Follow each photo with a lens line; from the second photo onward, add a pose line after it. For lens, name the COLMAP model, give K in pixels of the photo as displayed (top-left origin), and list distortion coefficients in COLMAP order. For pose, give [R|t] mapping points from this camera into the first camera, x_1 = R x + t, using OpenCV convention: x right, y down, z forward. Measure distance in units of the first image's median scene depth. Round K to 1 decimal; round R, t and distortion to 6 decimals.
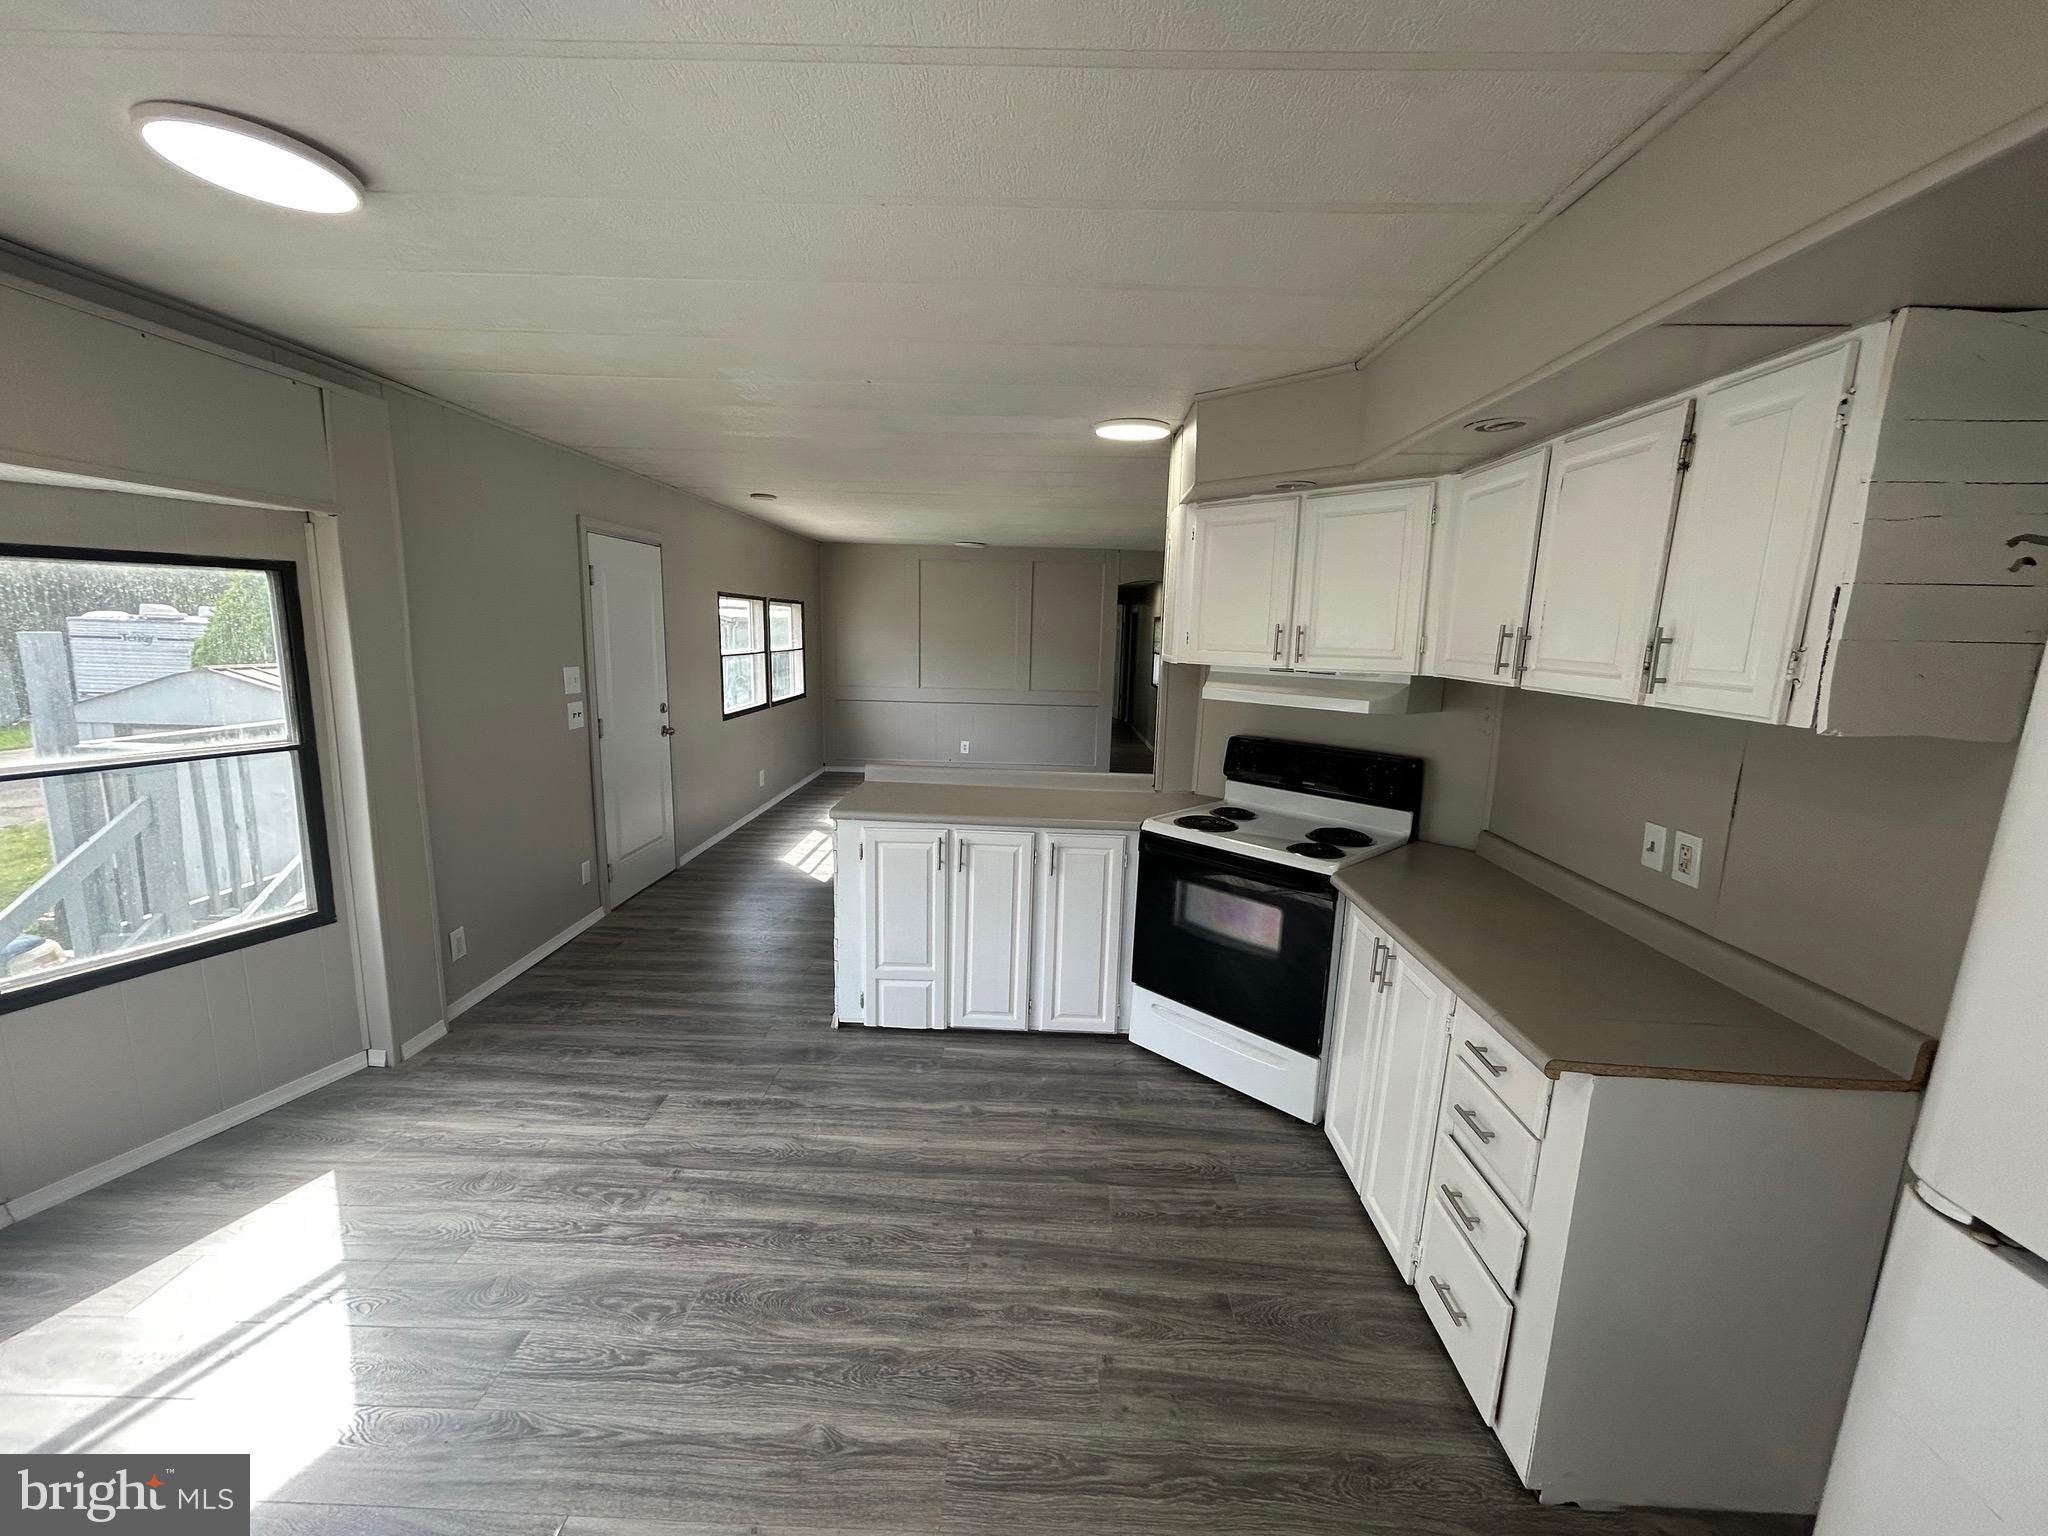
lens RADIAL K [[827.3, 0, 1023.1], [0, 827.3, 769.9], [0, 0, 1]] dist [-0.002121, 0.001680]
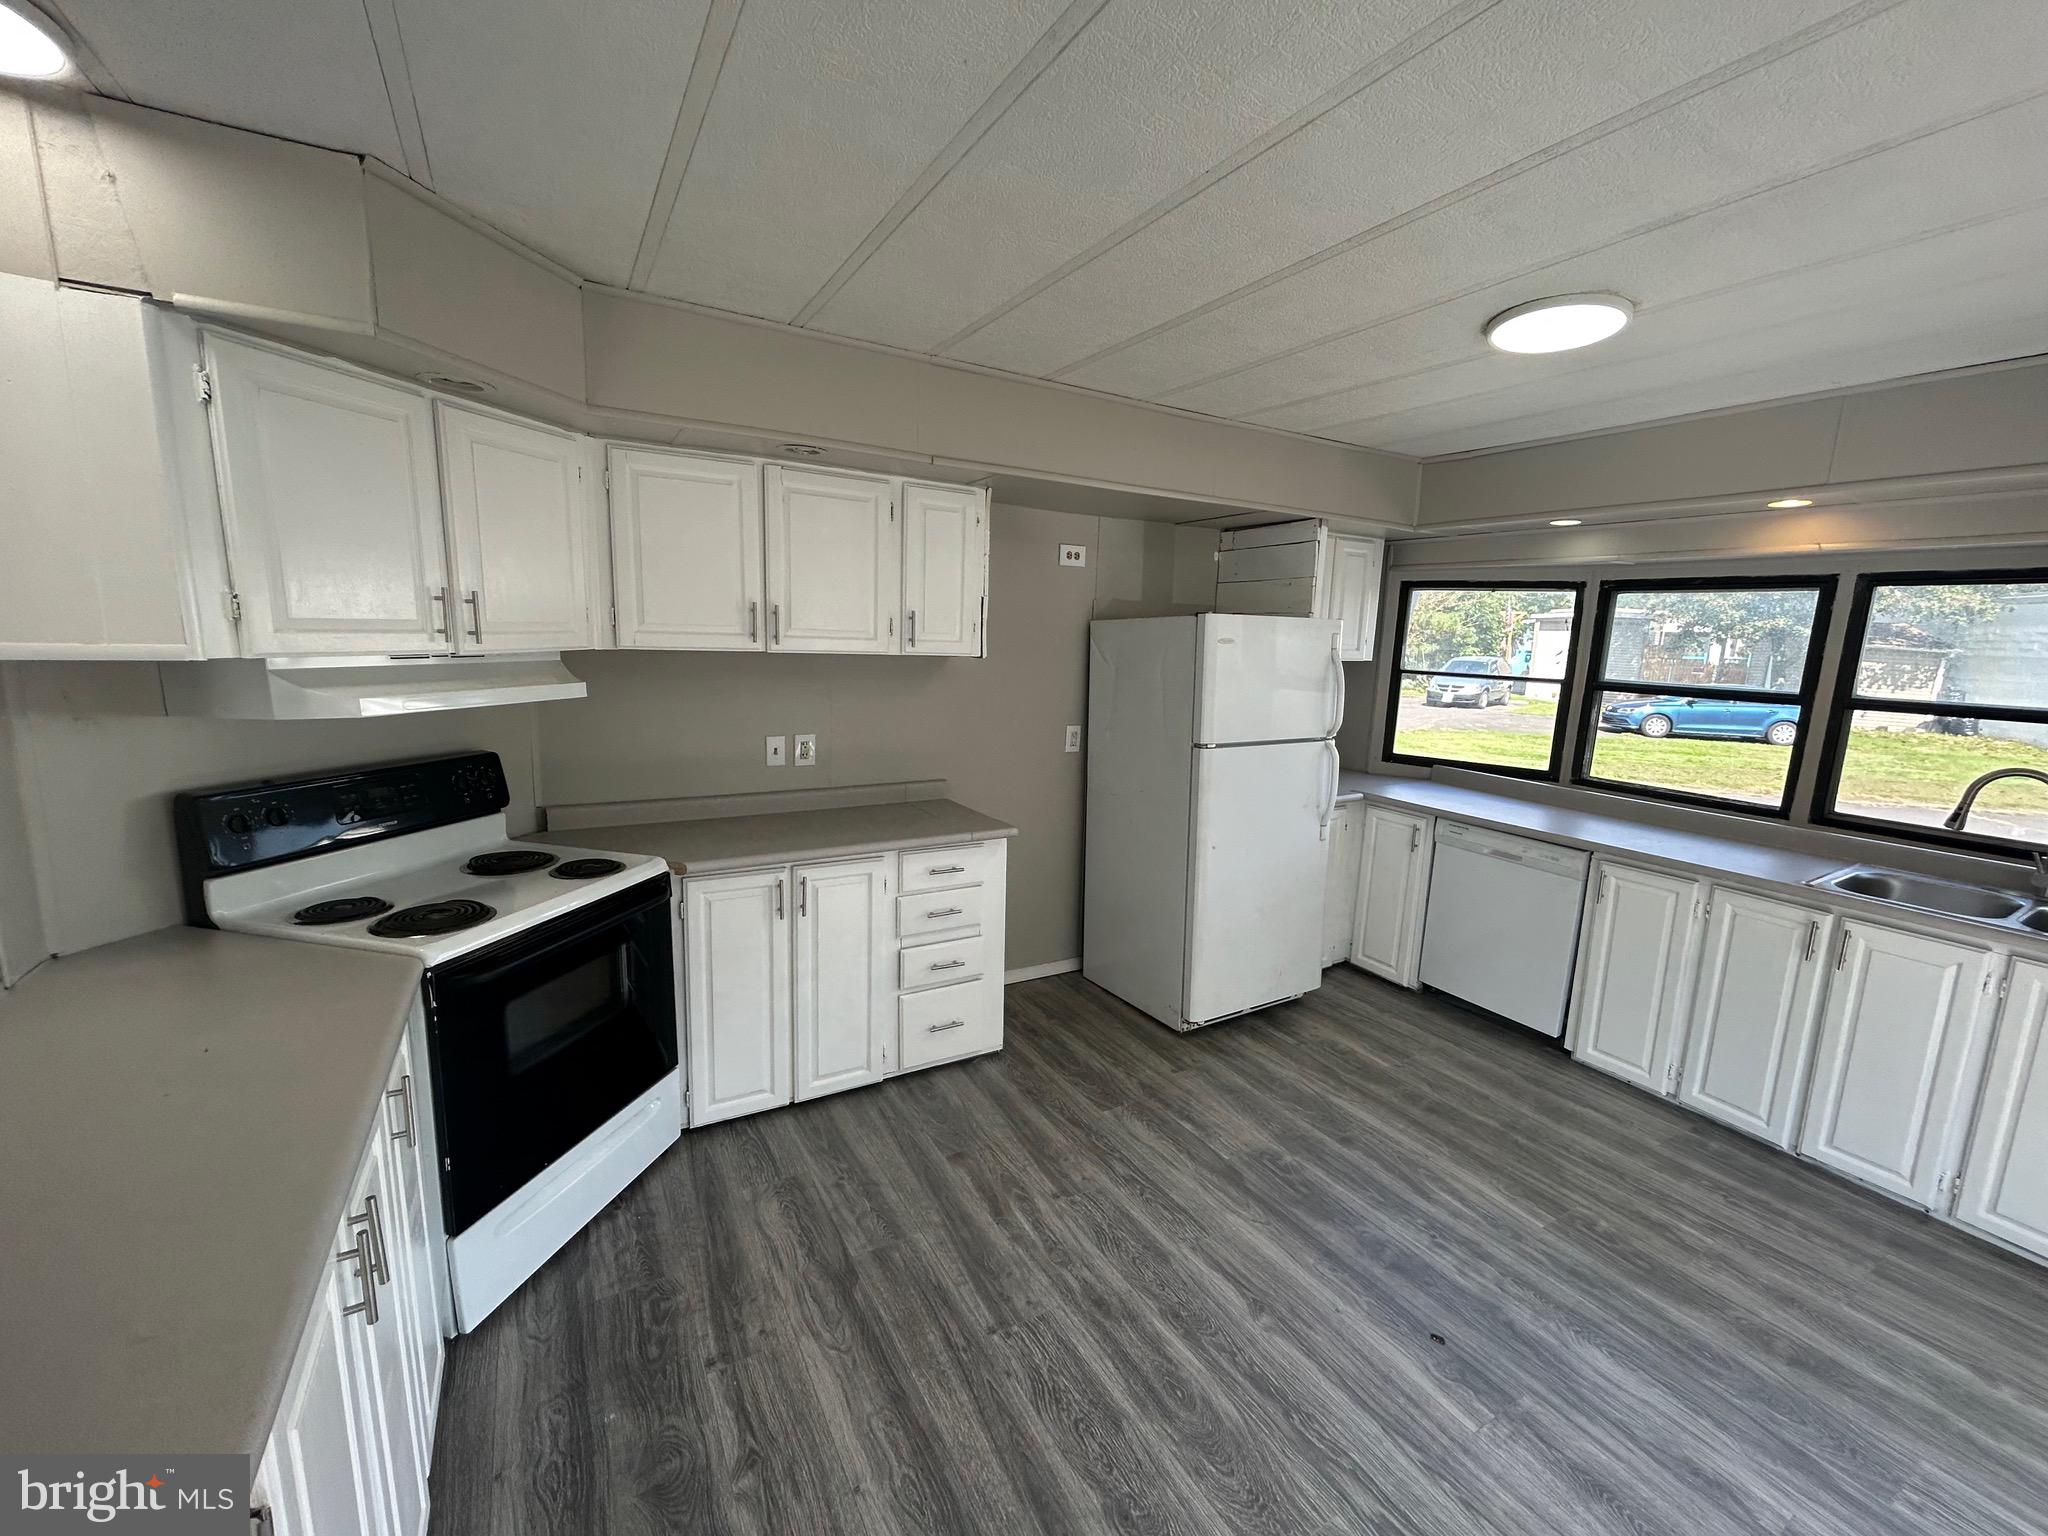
lens RADIAL K [[827.3, 0, 1024.9], [0, 827.3, 768.4], [0, 0, 1]] dist [-0.002121, 0.001680]
pose [[-0.525949, -0.180163, 0.831215, -0.623010], [0.102493, 0.956759, 0.272227, -0.204649], [-0.844318, 0.228371, -0.484741, 1.155343]]
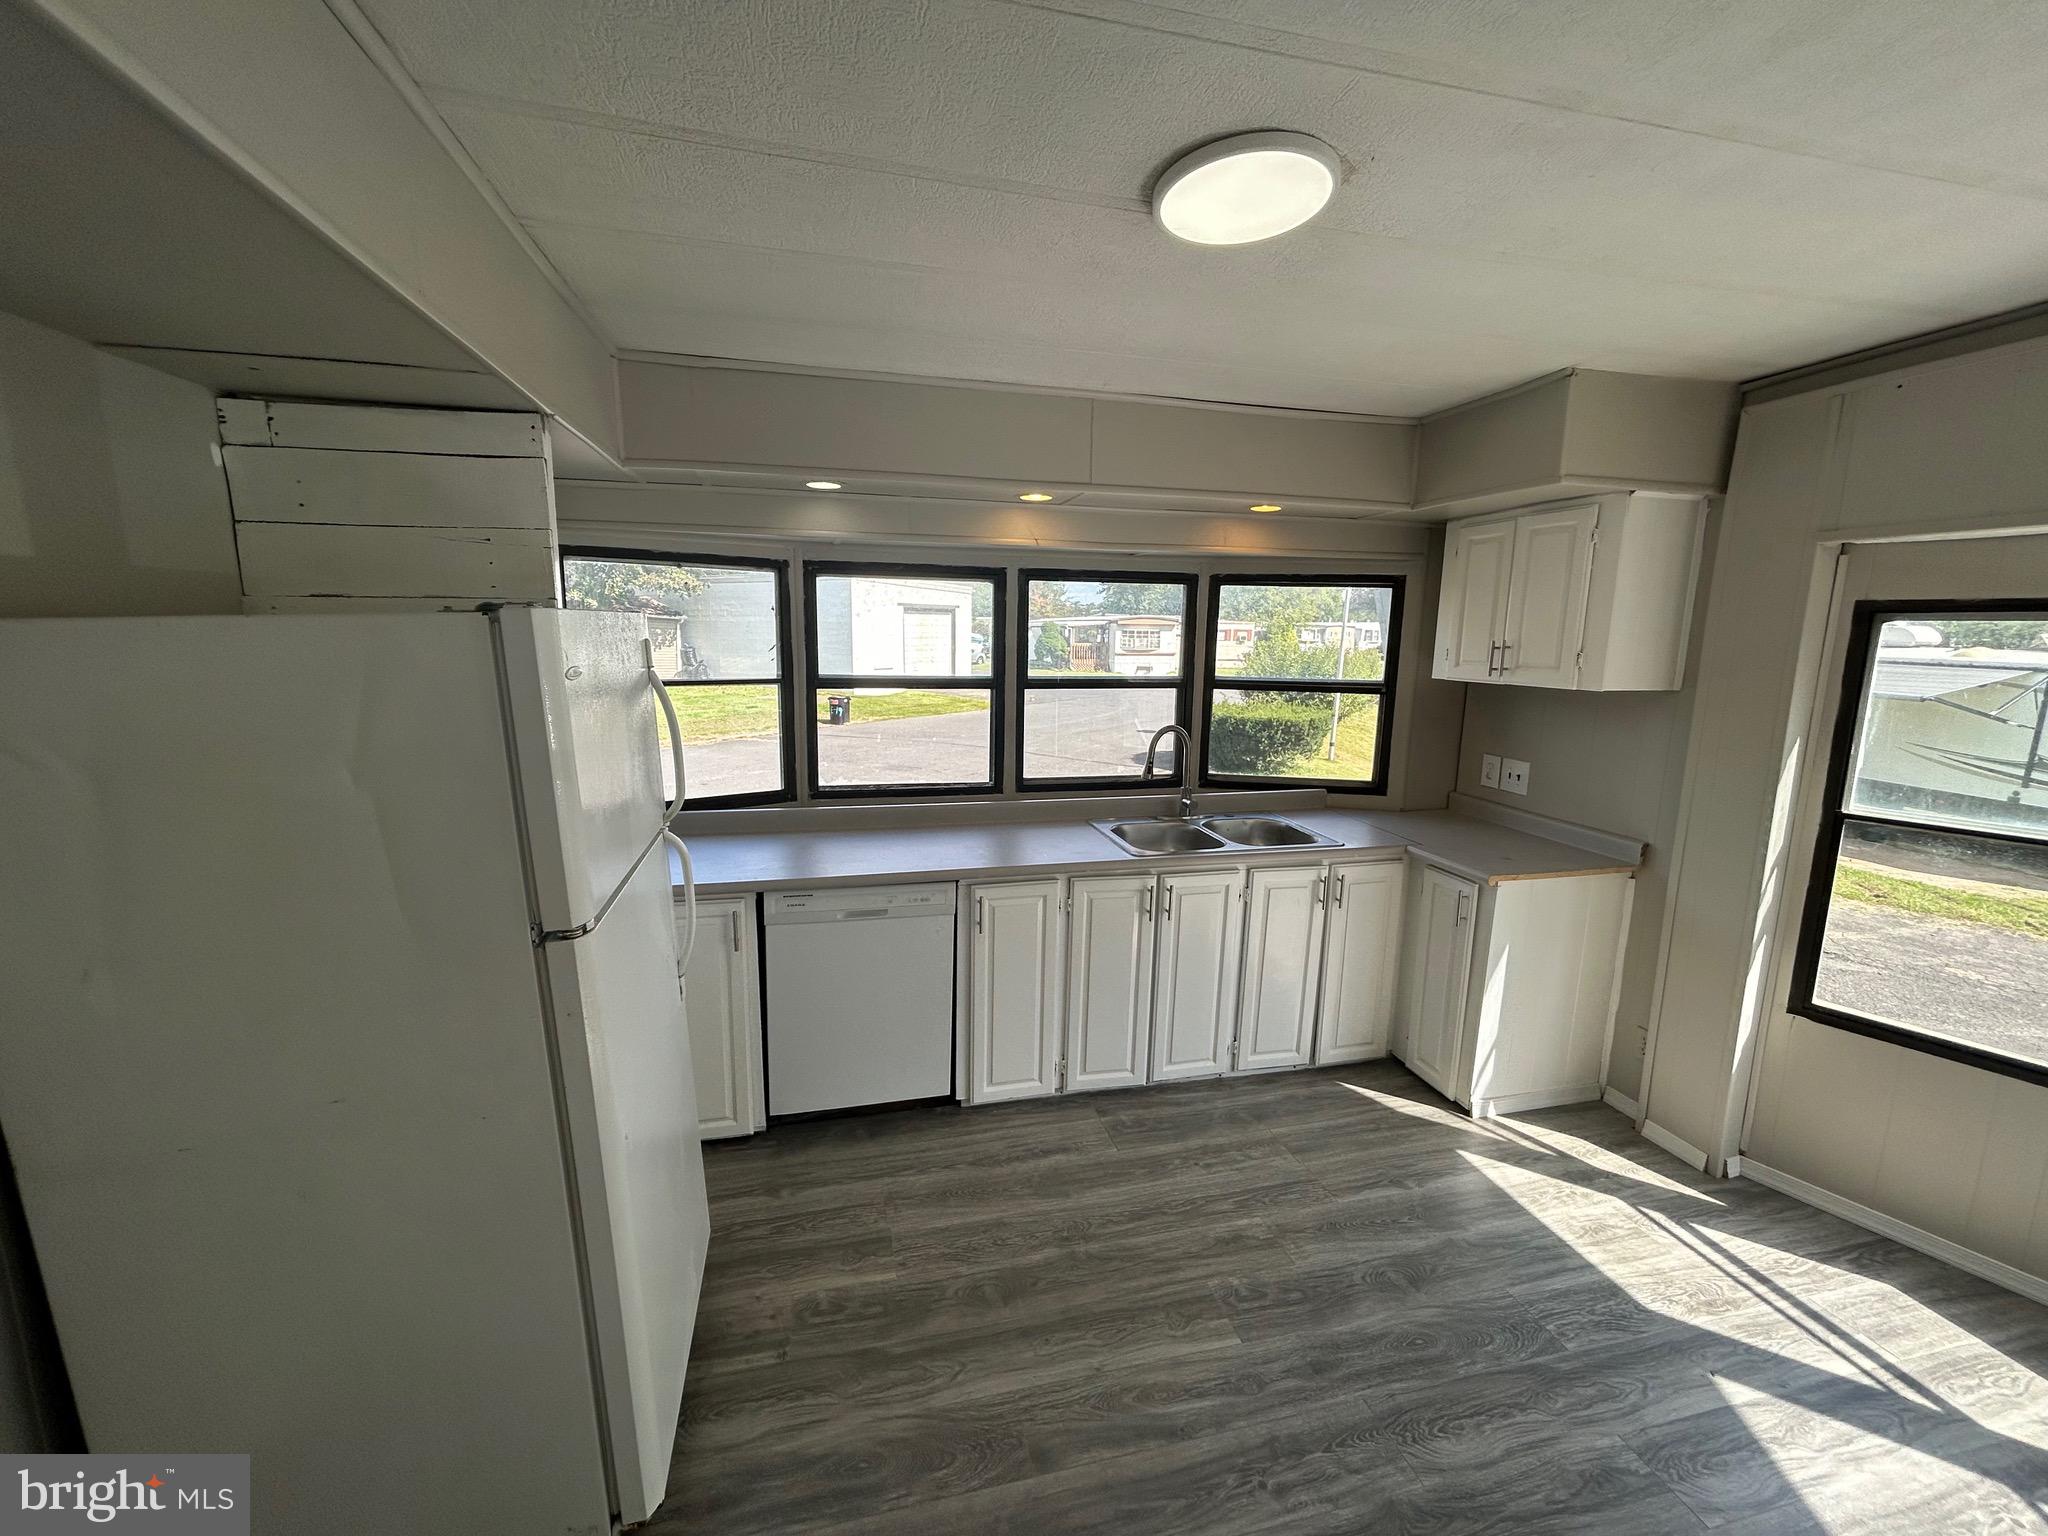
lens RADIAL K [[827.3, 0, 1023.6], [0, 827.3, 768.6], [0, 0, 1]] dist [-0.002121, 0.001680]
pose [[-0.965156, 0.008039, -0.261551, 0.172007], [-0.079928, 0.942704, 0.323915, -0.150581], [0.249169, 0.333534, -0.909214, 0.803884]]
